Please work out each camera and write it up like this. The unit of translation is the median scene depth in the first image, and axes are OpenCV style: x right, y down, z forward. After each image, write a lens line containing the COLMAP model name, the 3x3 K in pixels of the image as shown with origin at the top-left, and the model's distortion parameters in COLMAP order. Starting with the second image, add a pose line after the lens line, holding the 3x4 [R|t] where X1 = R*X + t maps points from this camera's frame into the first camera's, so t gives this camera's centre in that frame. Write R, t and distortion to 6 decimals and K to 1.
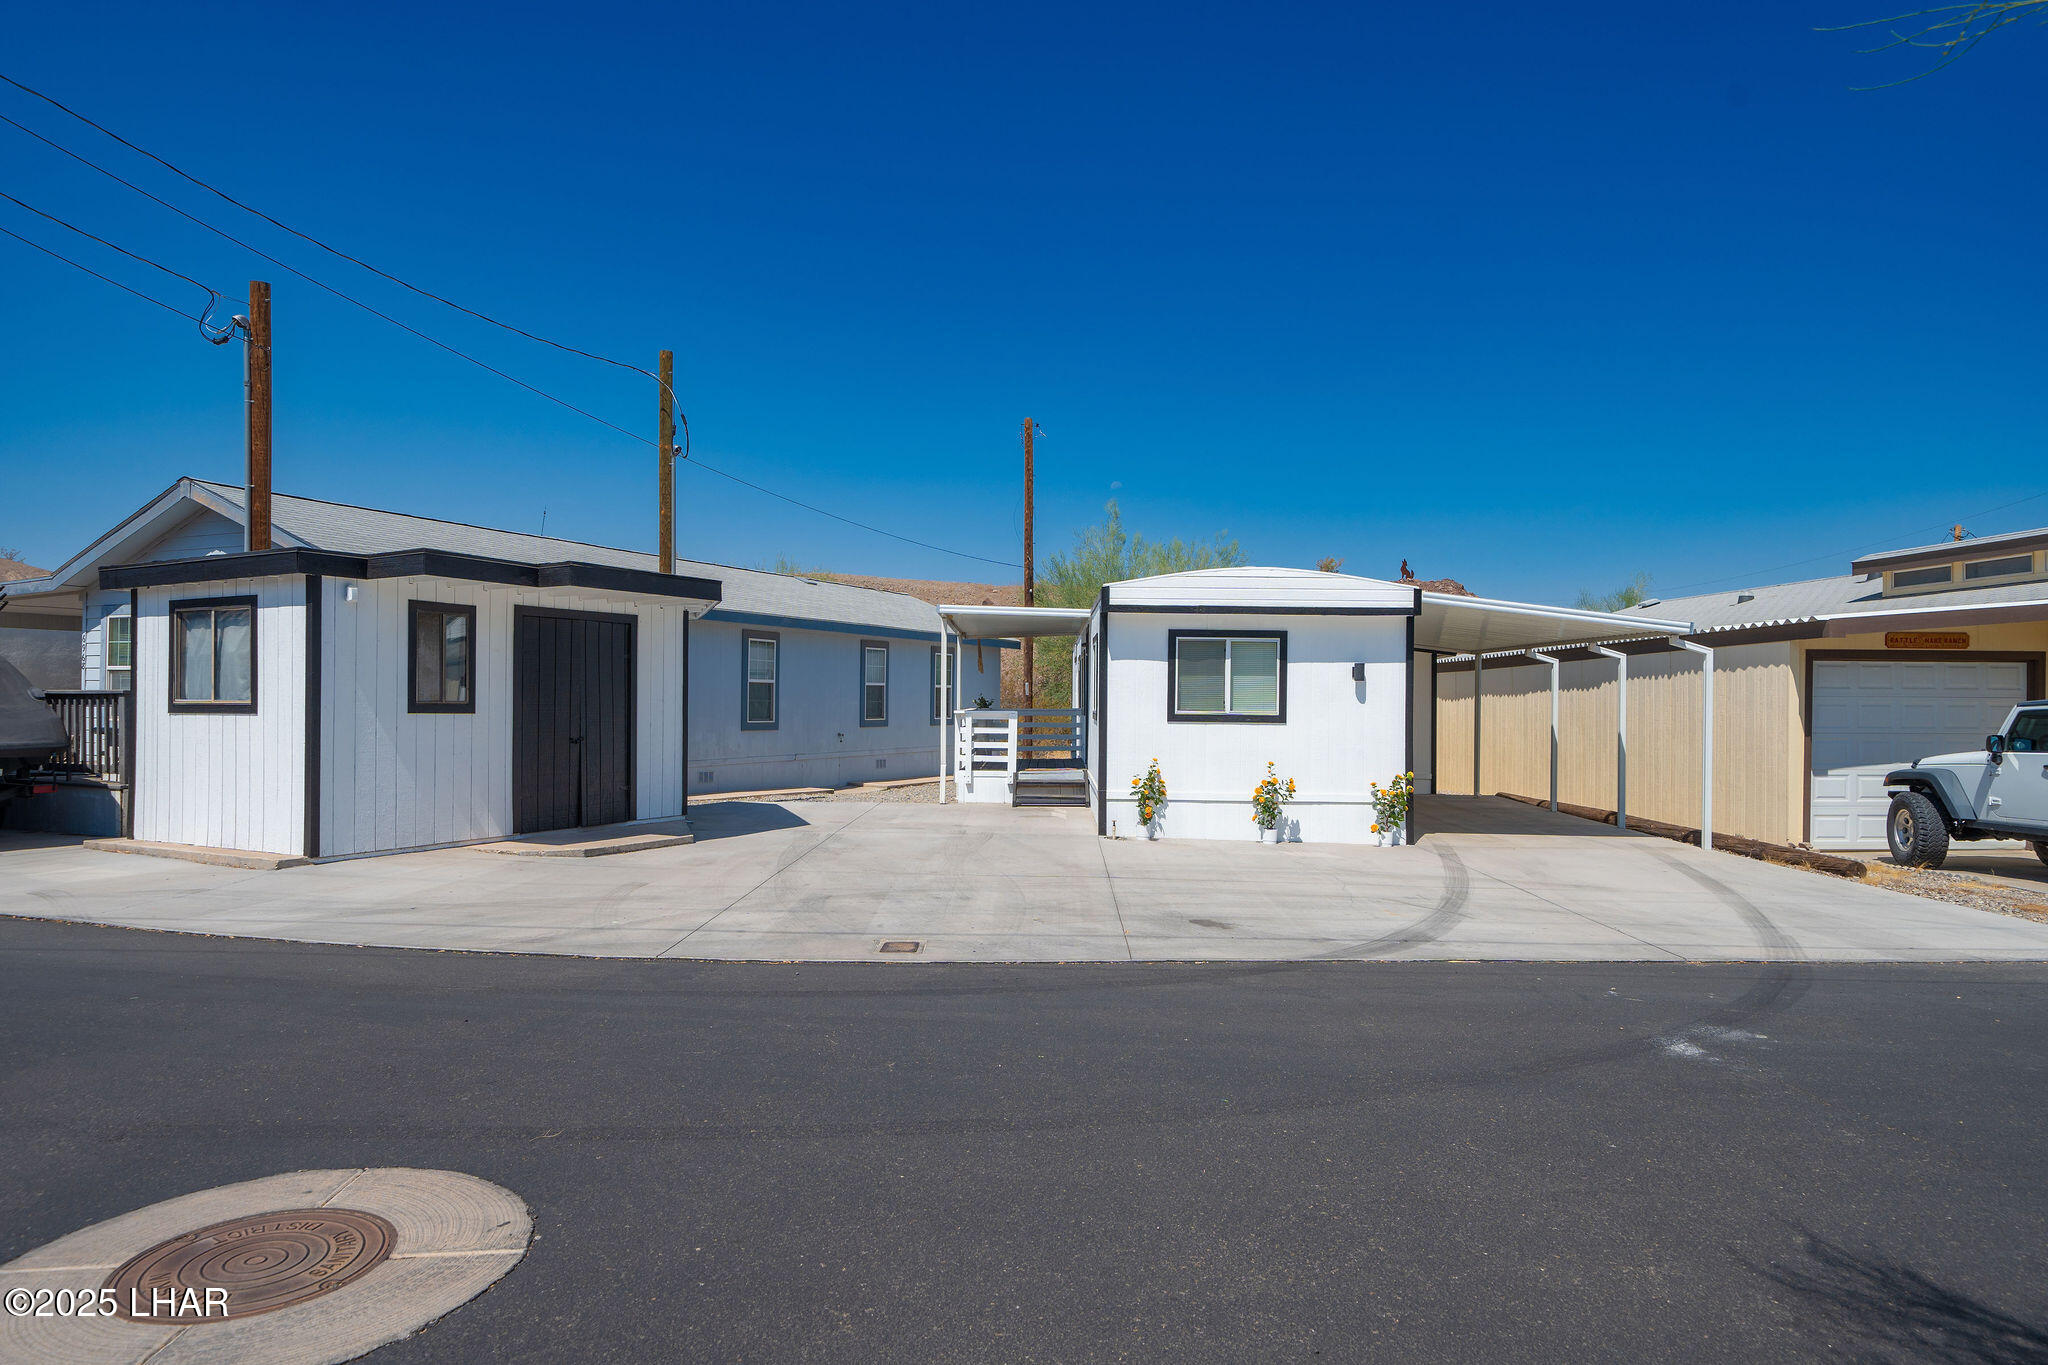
lens RADIAL K [[1260.9, 0, 1026.9], [0, 1260.9, 693.1], [0, 0, 1]] dist [0.004179, 0.000475]
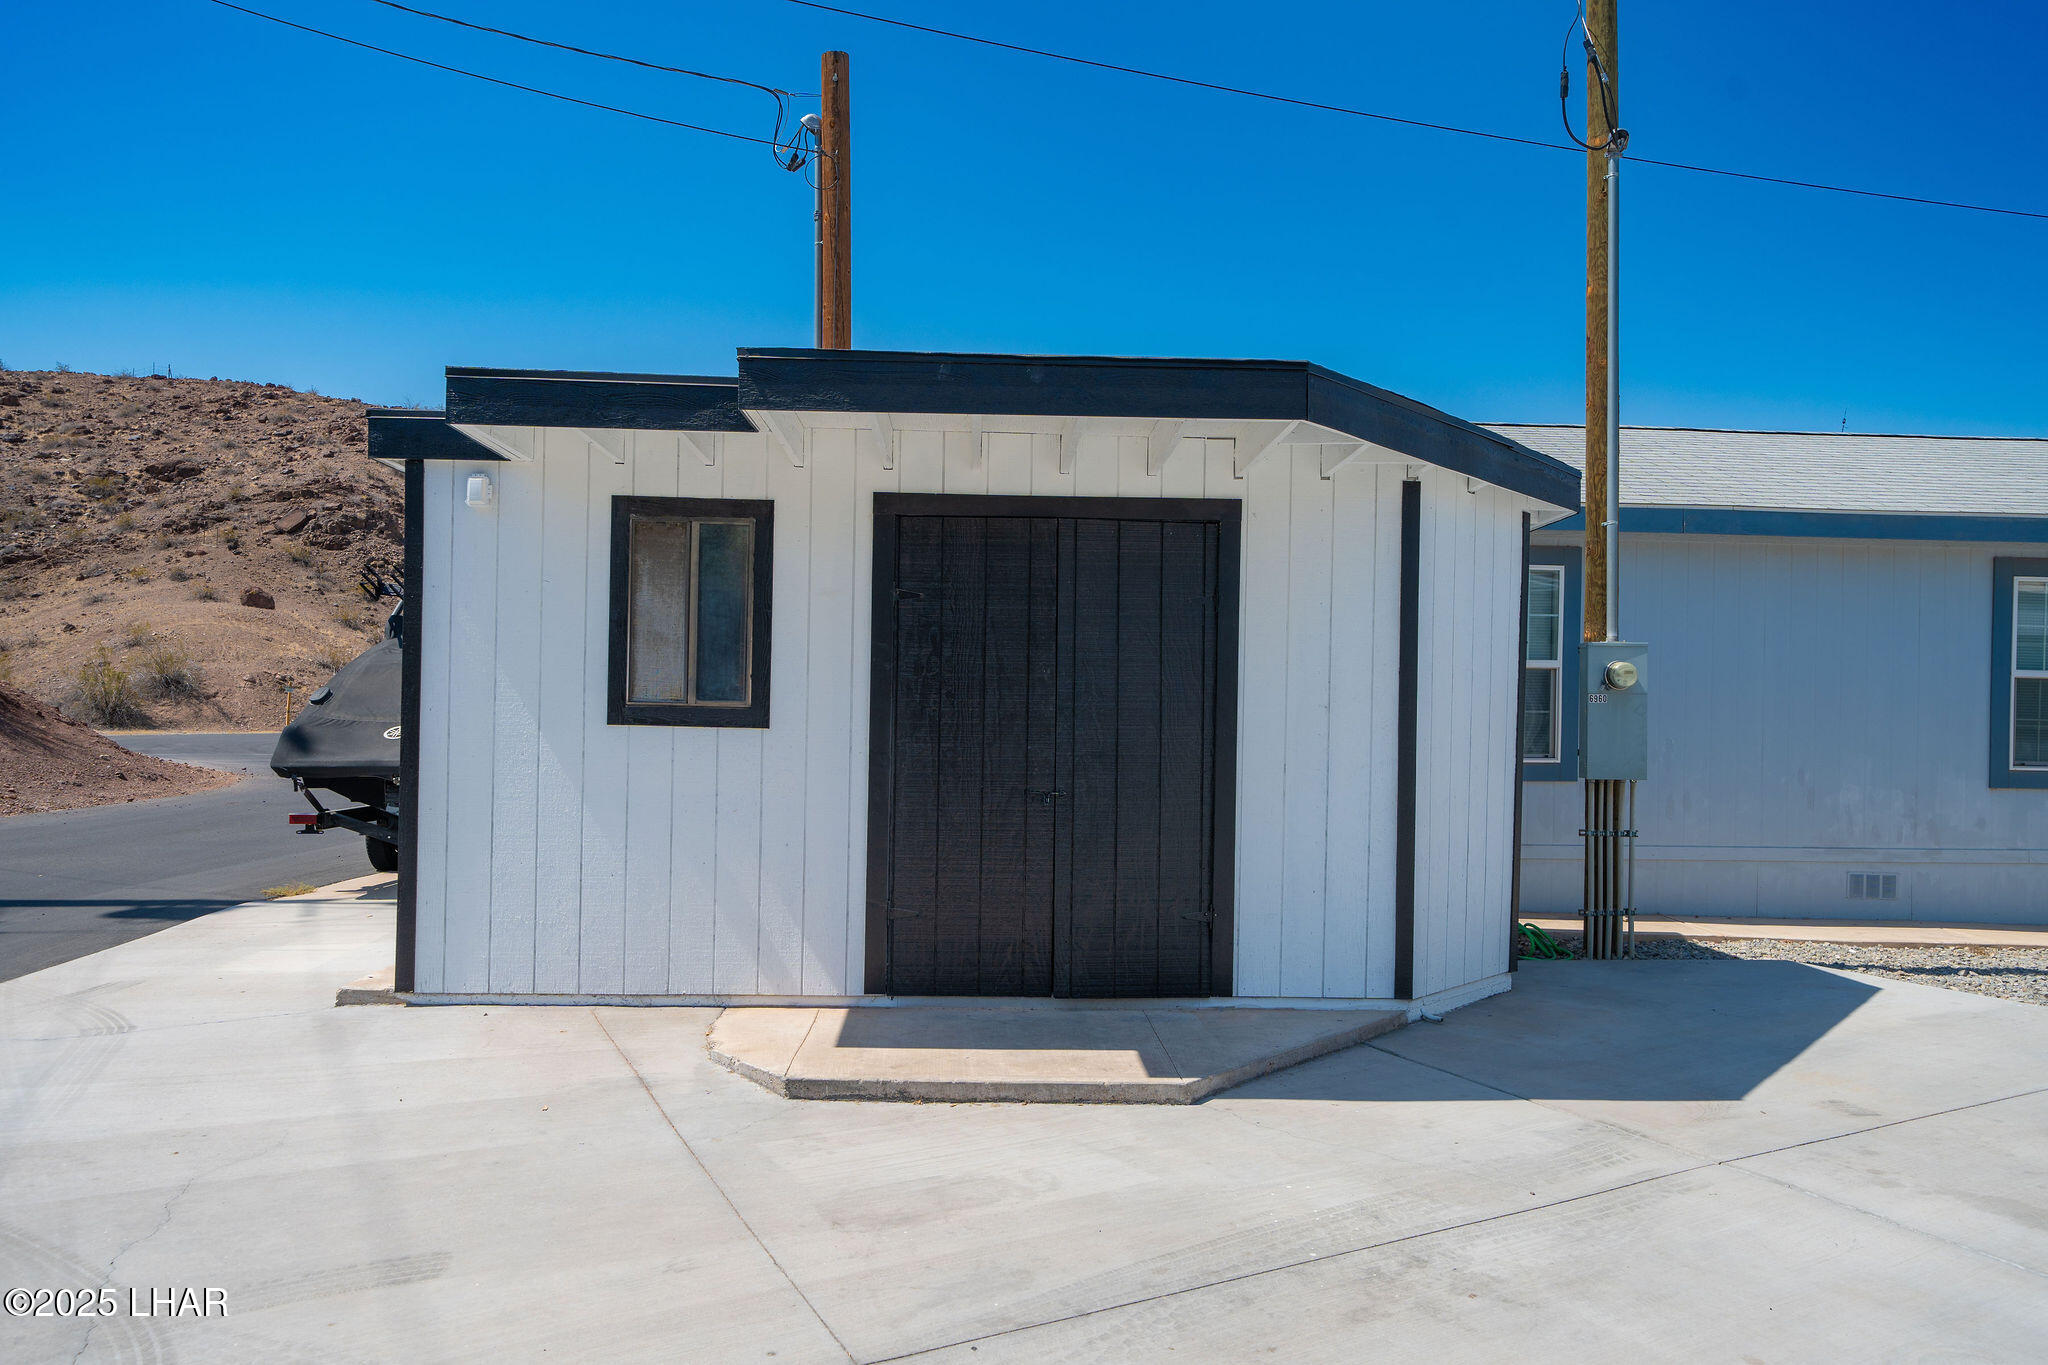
lens RADIAL K [[1364.7, 0, 1026.5], [0, 1364.7, 700.6], [0, 0, 1]] dist [0.002444, -0.001053]
pose [[0.477541, -0.001921, -0.878607, 0.048288], [-0.006960, 0.999958, -0.005970, 0.007016], [0.878582, 0.008966, 0.477508, 0.713573]]
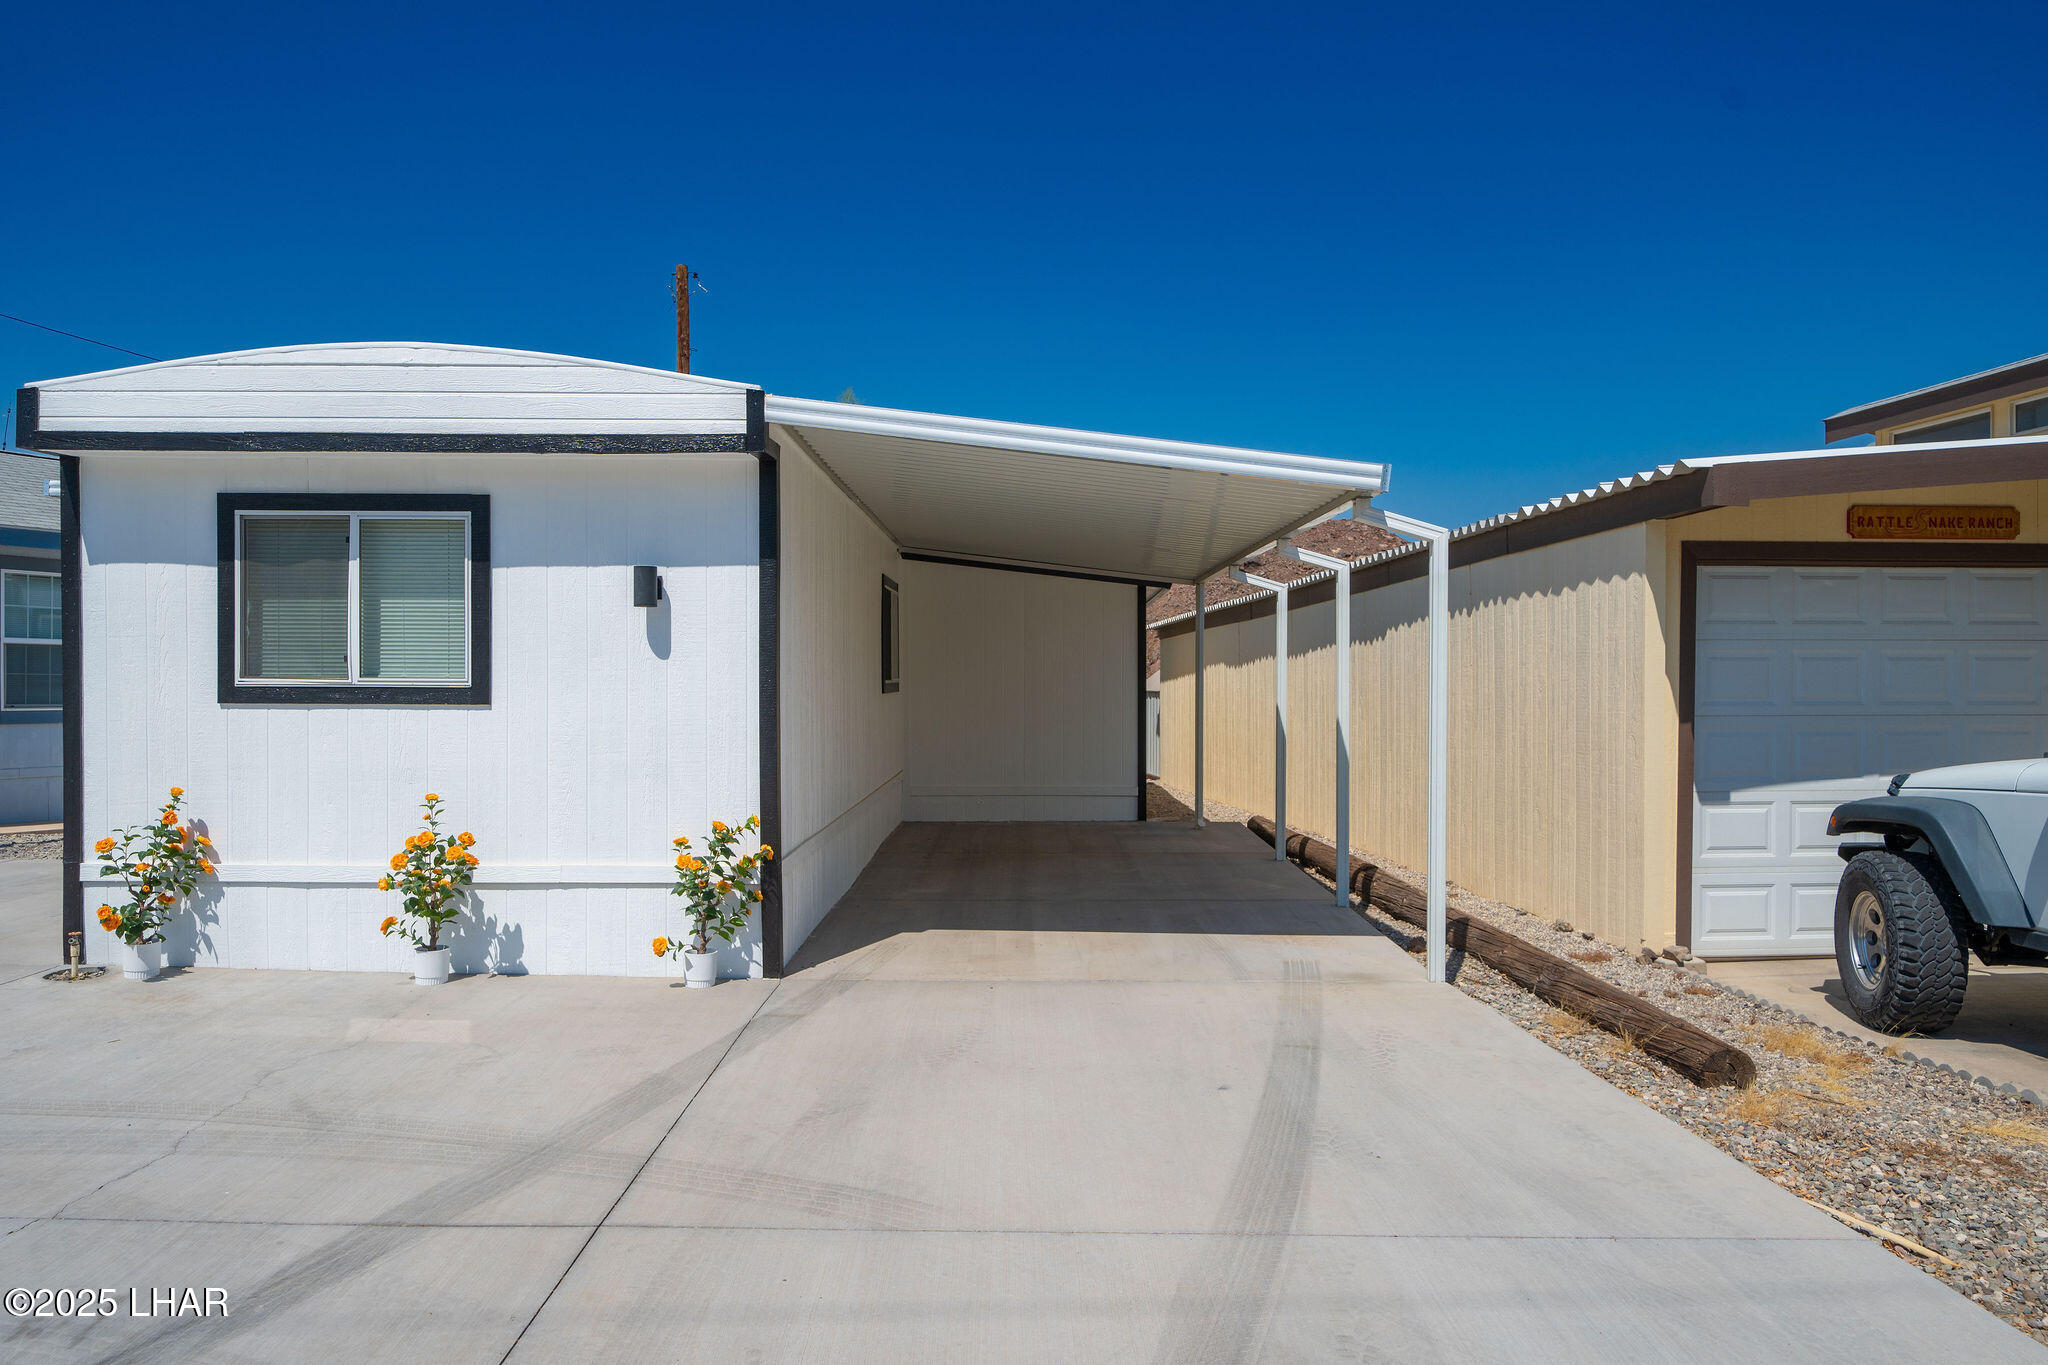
lens RADIAL K [[1369.6, 0, 1044.0], [0, 1369.6, 693.5], [0, 0, 1]] dist [0.001136, 0.001876]
pose [[0.999801, -0.008283, 0.018164, 0.390473], [0.008015, 0.999859, 0.014753, 0.014331], [-0.018284, -0.014605, 0.999726, 0.518595]]
